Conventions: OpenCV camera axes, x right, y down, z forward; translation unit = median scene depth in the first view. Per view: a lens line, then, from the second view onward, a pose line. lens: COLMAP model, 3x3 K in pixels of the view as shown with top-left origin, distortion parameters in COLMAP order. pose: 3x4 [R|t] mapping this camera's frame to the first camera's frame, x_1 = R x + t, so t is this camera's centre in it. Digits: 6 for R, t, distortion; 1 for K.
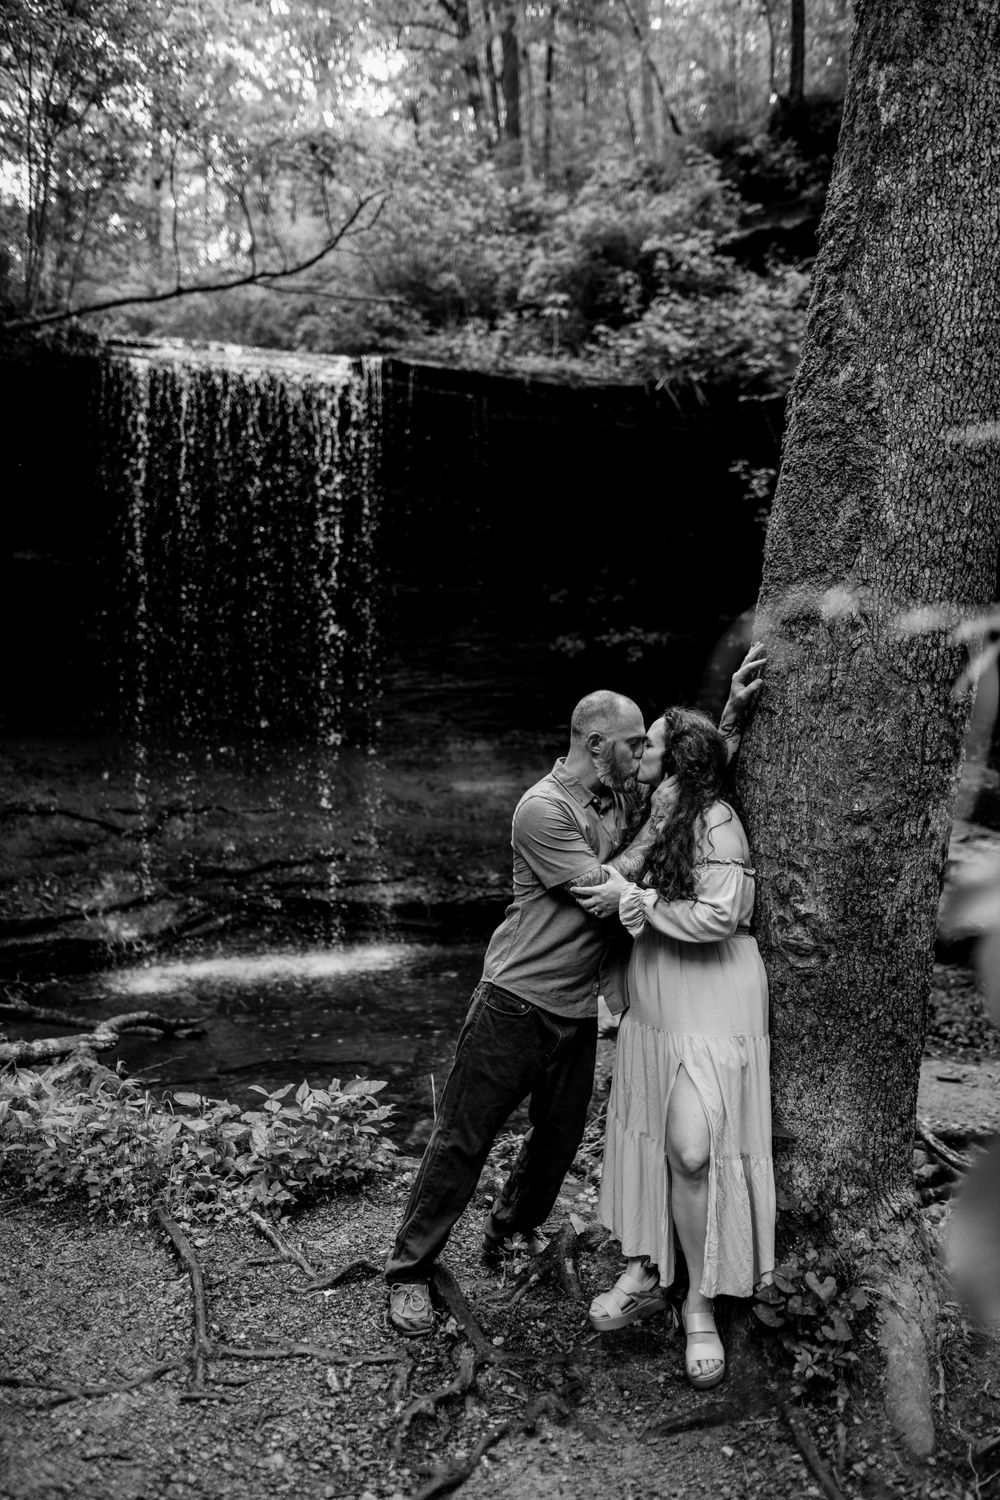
lens RADIAL K [[1079.6, 0, 521.1], [0, 1079.6, 741.4], [0, 0, 1]] dist [-0.065797, 0.003933]
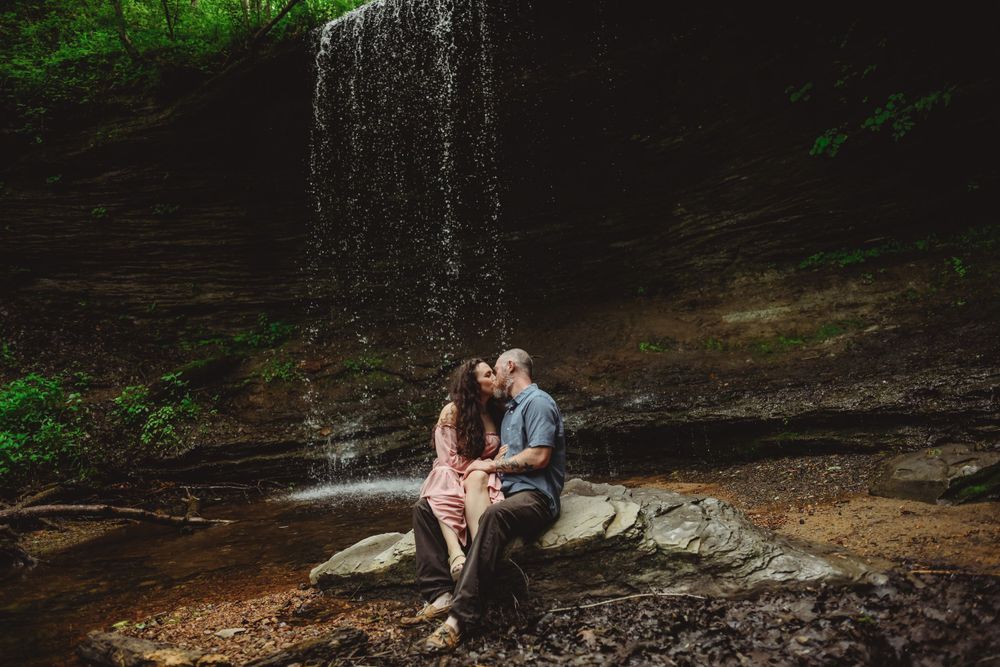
lens RADIAL K [[709.3, 0, 500.0], [0, 709.3, 333.5], [0, 0, 1]] dist [-0.063922, 0.047806]
pose [[0.645414, -0.117171, -0.754793, 0.342985], [0.093811, 0.992843, -0.073908, 0.098369], [0.758050, -0.023107, 0.651787, 0.506918]]
